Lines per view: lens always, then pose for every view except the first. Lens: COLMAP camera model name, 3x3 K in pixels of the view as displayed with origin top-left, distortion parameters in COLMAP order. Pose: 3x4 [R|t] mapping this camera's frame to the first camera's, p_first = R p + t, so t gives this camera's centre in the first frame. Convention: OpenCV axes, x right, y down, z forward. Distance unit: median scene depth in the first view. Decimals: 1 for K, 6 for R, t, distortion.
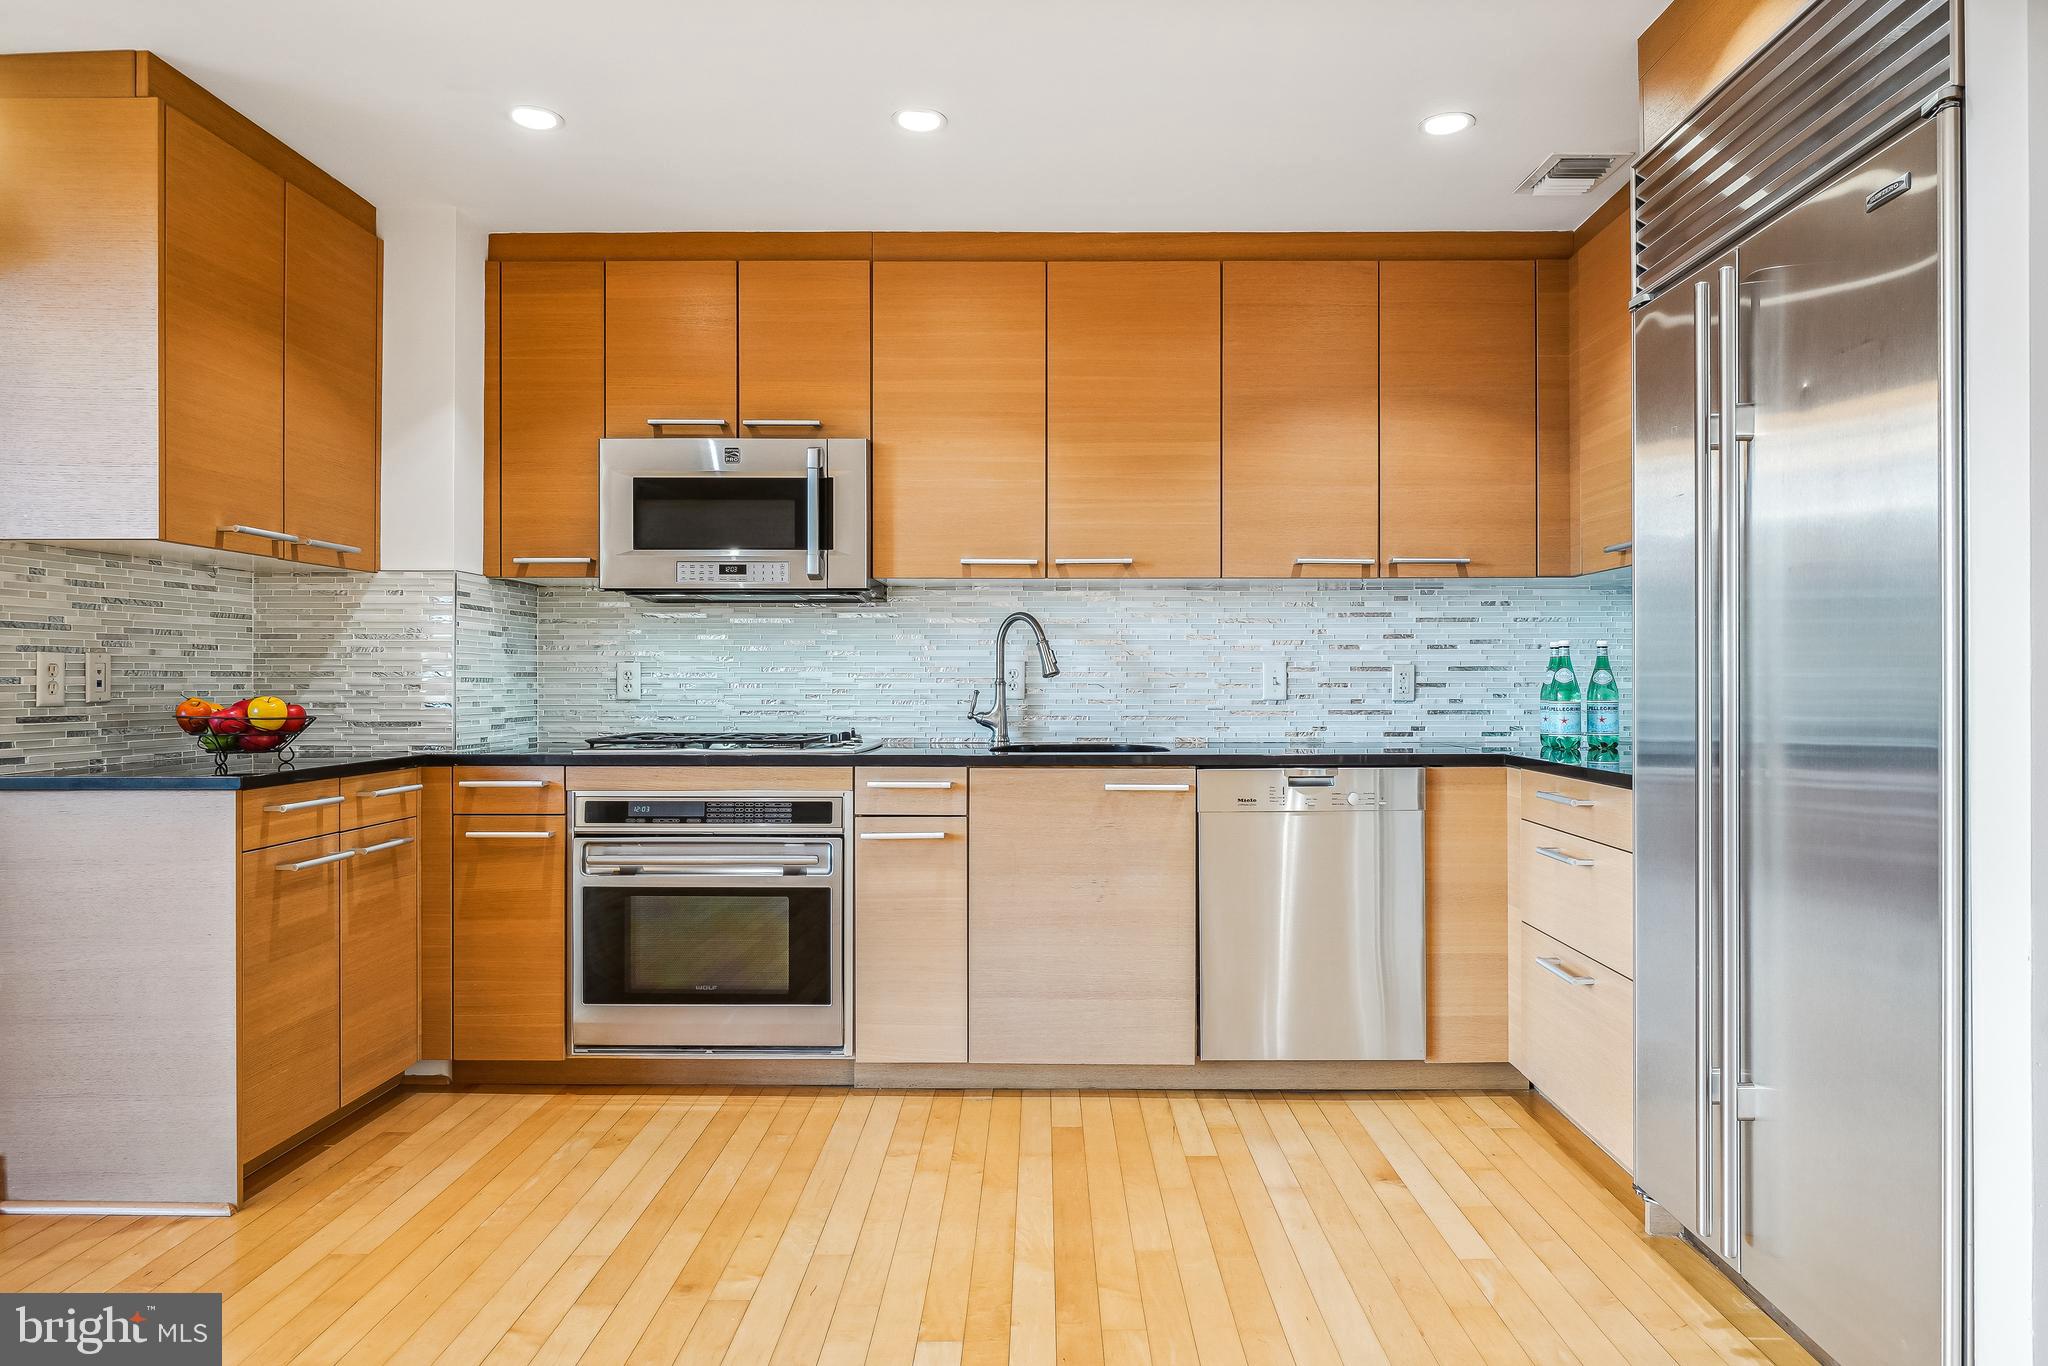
lens RADIAL K [[1262.8, 0, 1052.8], [0, 1262.8, 677.5], [0, 0, 1]] dist [-0.002364, -0.001101]
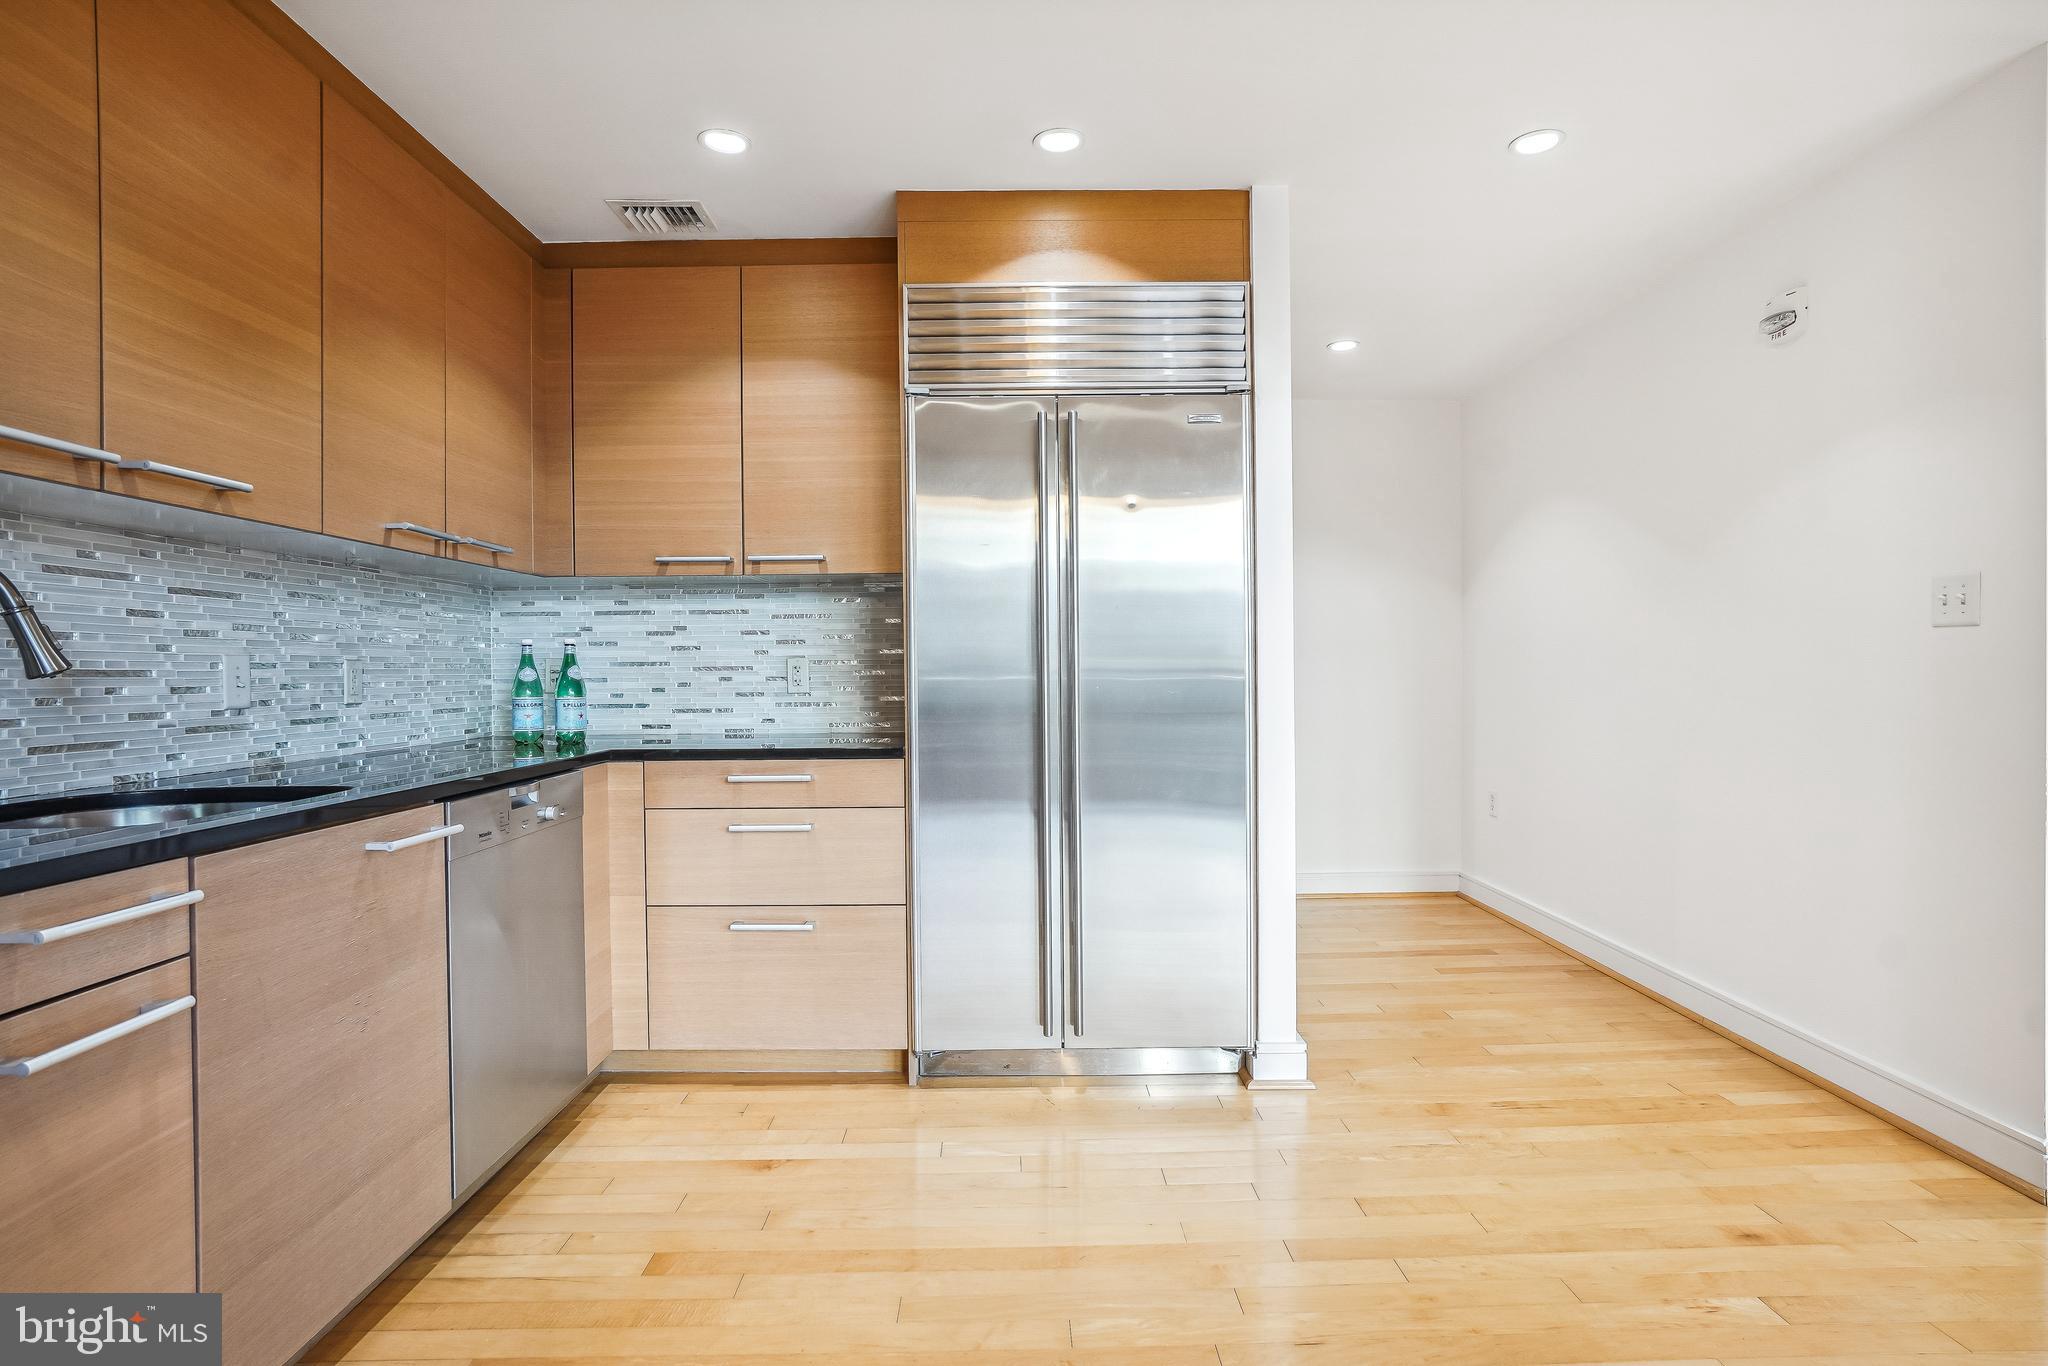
lens RADIAL K [[1045.5, 0, 1036.0], [0, 1045.5, 675.9], [0, 0, 1]] dist [-0.040811, 0.020717]
pose [[-0.020608, -0.004939, 0.999775, -0.471200], [0.006265, 0.999968, 0.005069, -0.000738], [-0.999768, 0.006368, -0.020576, 0.656998]]
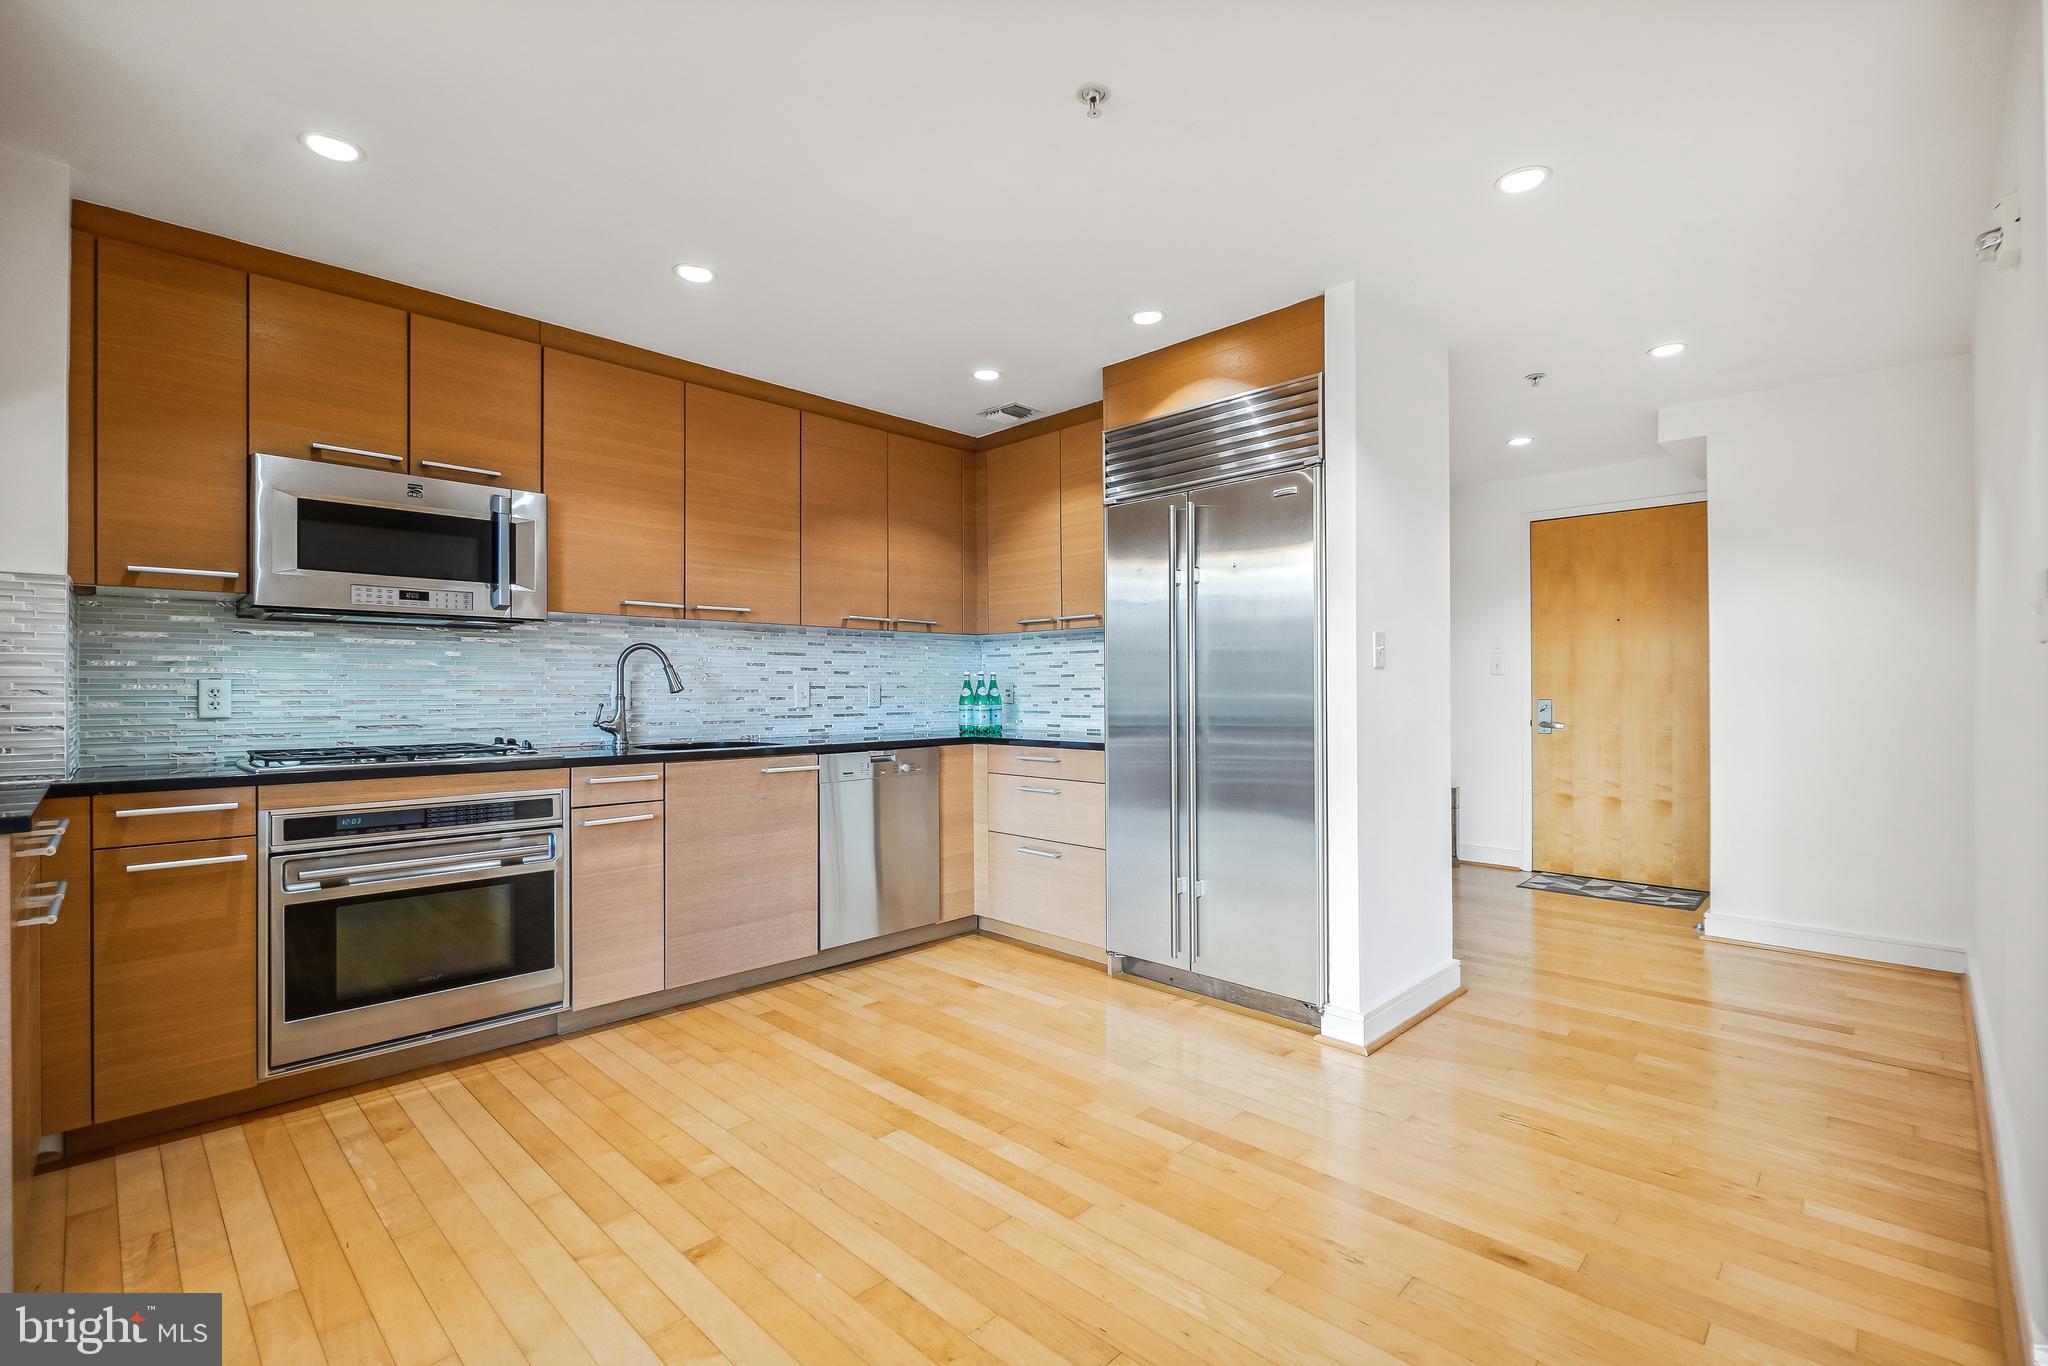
lens RADIAL K [[906.7, 0, 1037.8], [0, 906.7, 687.6], [0, 0, 1]] dist [-0.000175, -0.001583]
pose [[0.693700, 0.000651, 0.720263, -0.463508], [0.001202, 0.999997, -0.002062, -0.004013], [-0.720263, 0.002296, 0.693698, 0.072048]]
